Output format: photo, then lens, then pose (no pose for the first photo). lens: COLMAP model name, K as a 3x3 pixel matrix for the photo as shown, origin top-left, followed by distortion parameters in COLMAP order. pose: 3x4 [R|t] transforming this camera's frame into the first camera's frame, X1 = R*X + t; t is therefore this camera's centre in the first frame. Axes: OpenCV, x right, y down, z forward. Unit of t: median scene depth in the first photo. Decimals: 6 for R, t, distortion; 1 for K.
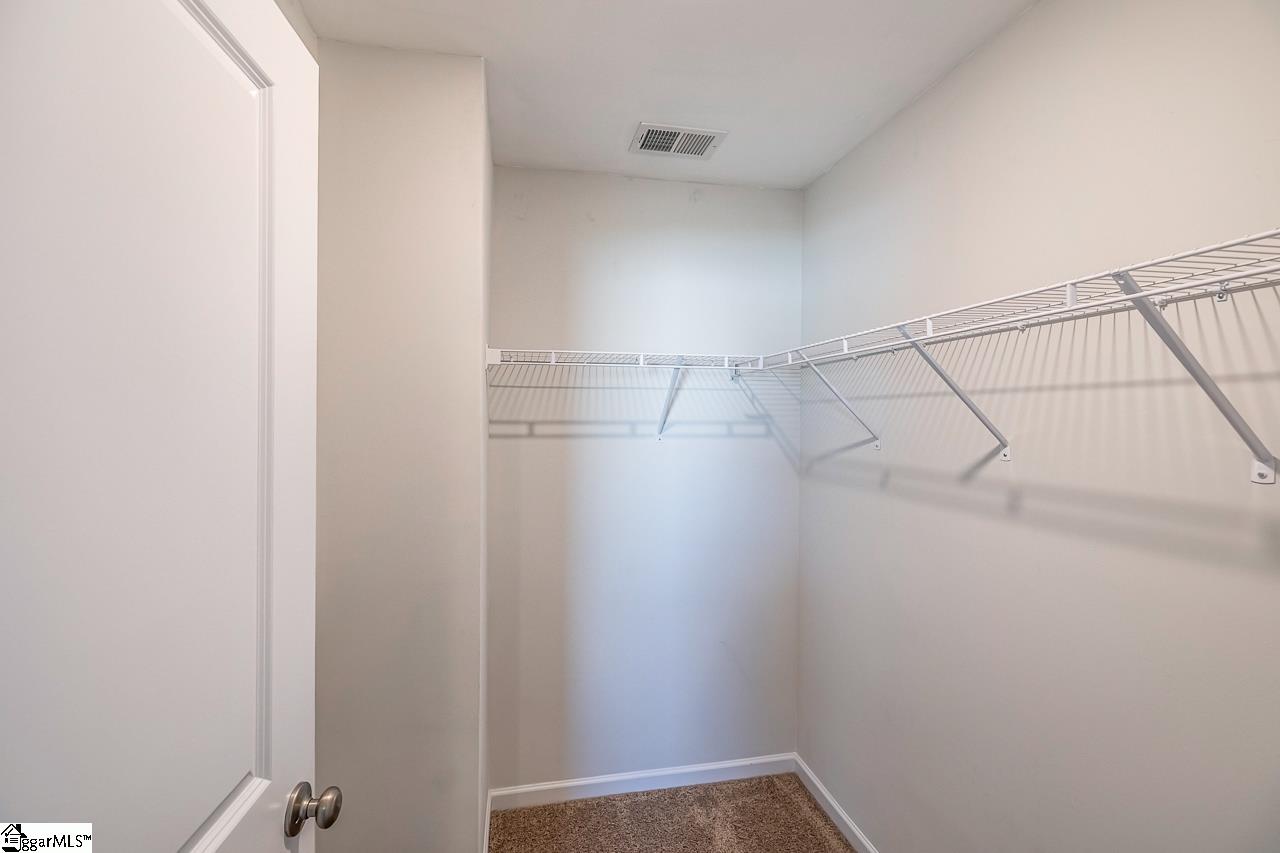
lens RADIAL K [[555.8, 0, 643.3], [0, 555.8, 427.3], [0, 0, 1]] dist [0.005493, 0.000229]
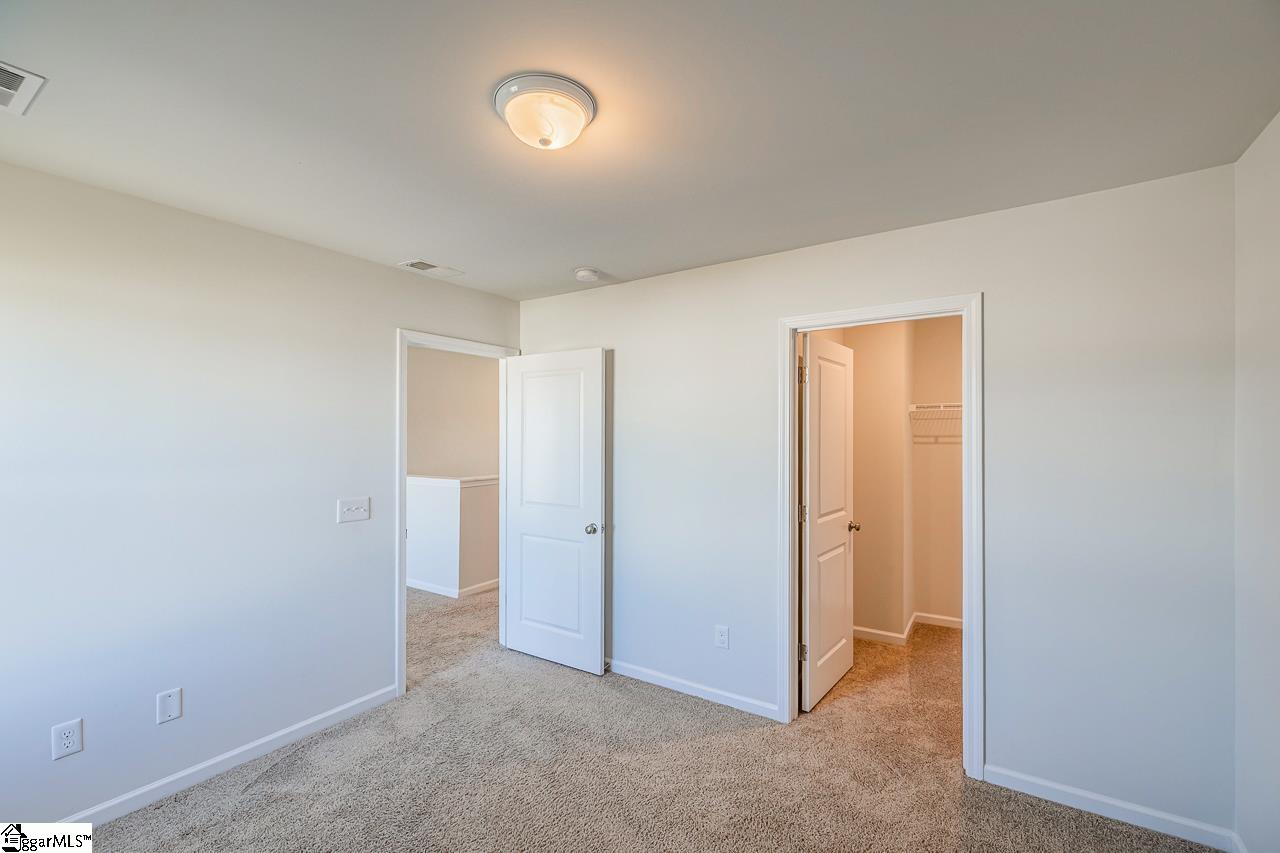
lens RADIAL K [[555.8, 0, 645.9], [0, 555.8, 432.8], [0, 0, 1]] dist [0.005493, 0.000229]
pose [[0.703586, -0.004917, -0.710593, 0.500260], [-0.006240, 0.999895, -0.013097, 0.011868], [0.710583, 0.013649, 0.703481, -1.188294]]
